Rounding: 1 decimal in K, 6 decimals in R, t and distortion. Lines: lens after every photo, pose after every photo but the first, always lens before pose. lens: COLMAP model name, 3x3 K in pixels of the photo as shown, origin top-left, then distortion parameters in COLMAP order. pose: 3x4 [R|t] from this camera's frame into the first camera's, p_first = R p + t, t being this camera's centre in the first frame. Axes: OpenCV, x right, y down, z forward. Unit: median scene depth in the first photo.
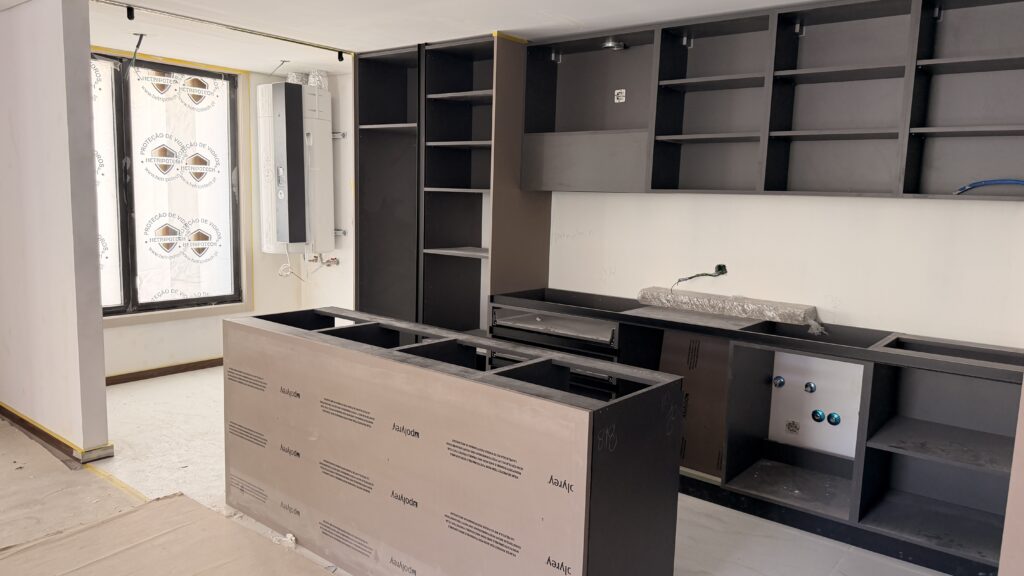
lens RADIAL K [[729.3, 0, 515.3], [0, 729.3, 286.6], [0, 0, 1]] dist [0.024657, -0.021137]
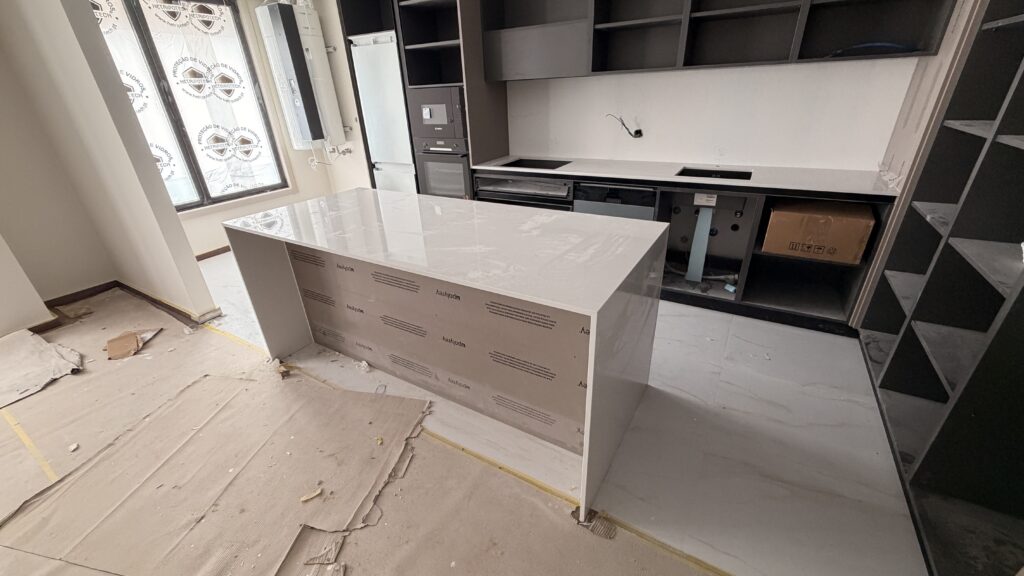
lens RADIAL K [[400.4, 0, 508.3], [0, 400.4, 289.9], [0, 0, 1]] dist [-0.005557, 0.000521]
pose [[0.987624, -0.125504, 0.094062, -0.052503], [0.087661, 0.939023, 0.332494, -0.013607], [-0.130055, -0.320133, 0.938403, 0.159751]]
